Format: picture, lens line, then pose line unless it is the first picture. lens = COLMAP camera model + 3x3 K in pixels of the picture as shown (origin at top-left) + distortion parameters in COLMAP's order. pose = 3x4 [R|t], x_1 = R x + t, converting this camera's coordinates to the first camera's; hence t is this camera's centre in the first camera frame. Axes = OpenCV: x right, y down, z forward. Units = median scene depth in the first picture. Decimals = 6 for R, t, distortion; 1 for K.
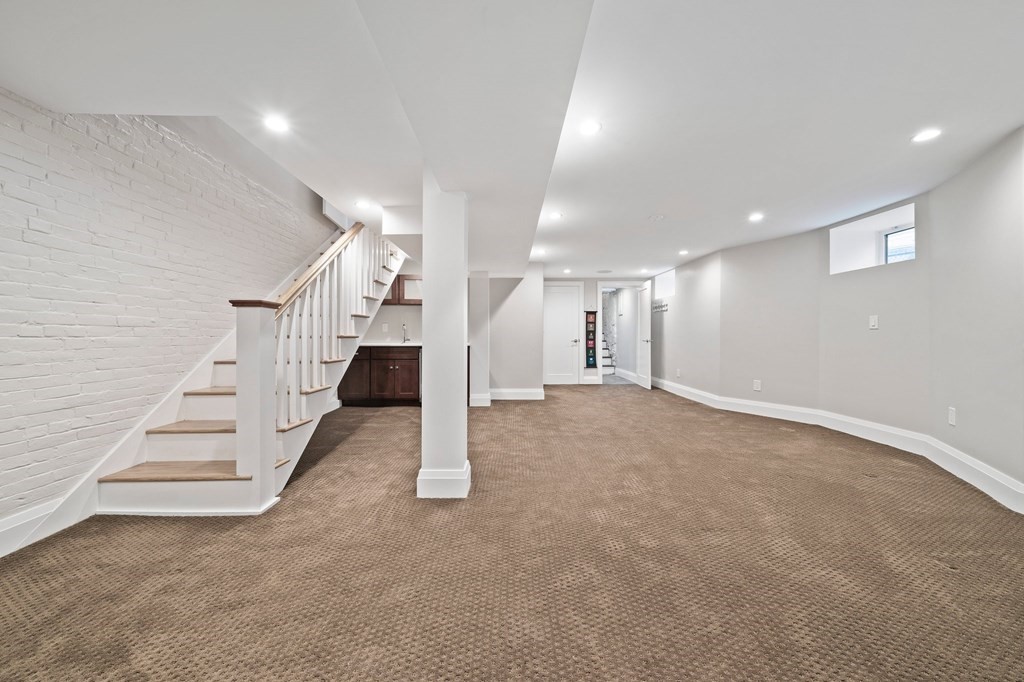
lens RADIAL K [[358.0, 0, 511.3], [0, 358.0, 337.0], [0, 0, 1]] dist [0.000144, 0.000023]
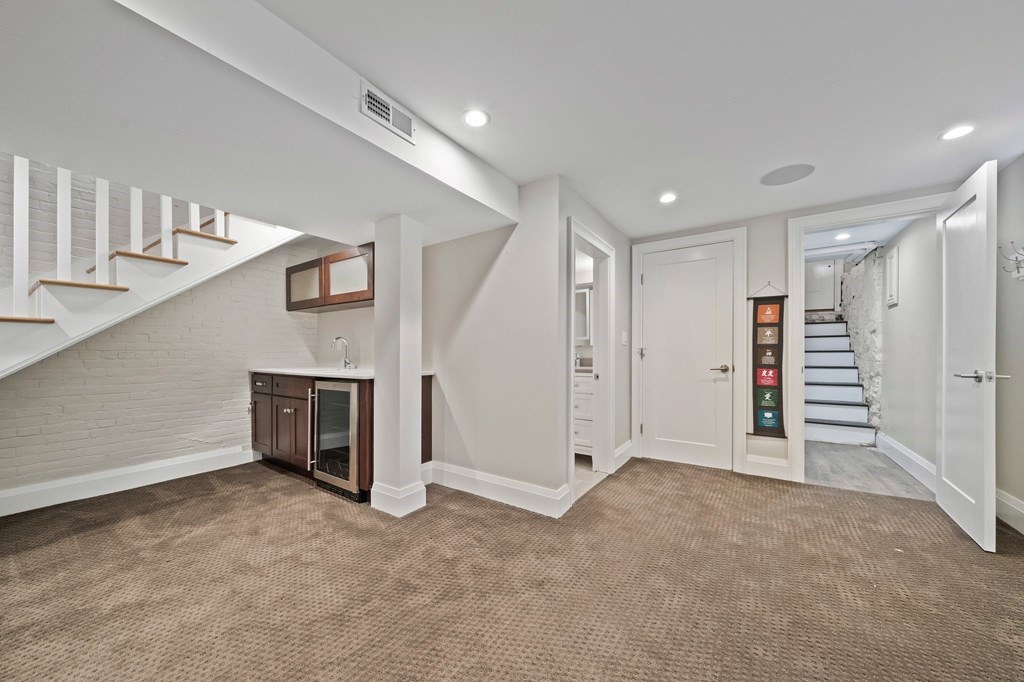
lens RADIAL K [[355.0, 0, 510.7], [0, 355.0, 357.0], [0, 0, 1]] dist [0.000368, 0.000064]
pose [[0.824337, 0.003021, -0.566092, 0.209695], [-0.001593, 0.999994, 0.003017, -0.004344], [0.566098, -0.001585, 0.824337, 0.503655]]
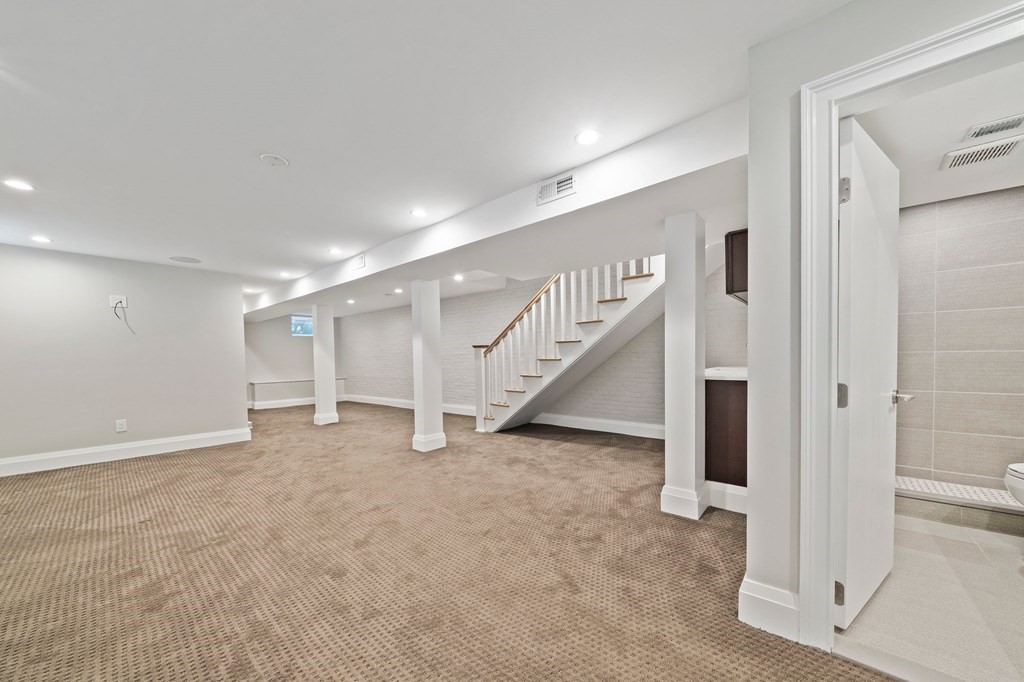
lens RADIAL K [[368.0, 0, 510.6], [0, 368.0, 364.2], [0, 0, 1]] dist [0.000201, 0.000030]
pose [[-0.658295, 0.022428, -0.752426, 0.307270], [0.009778, 0.999726, 0.021245, -0.006094], [0.752696, 0.006629, -0.658334, 0.864811]]
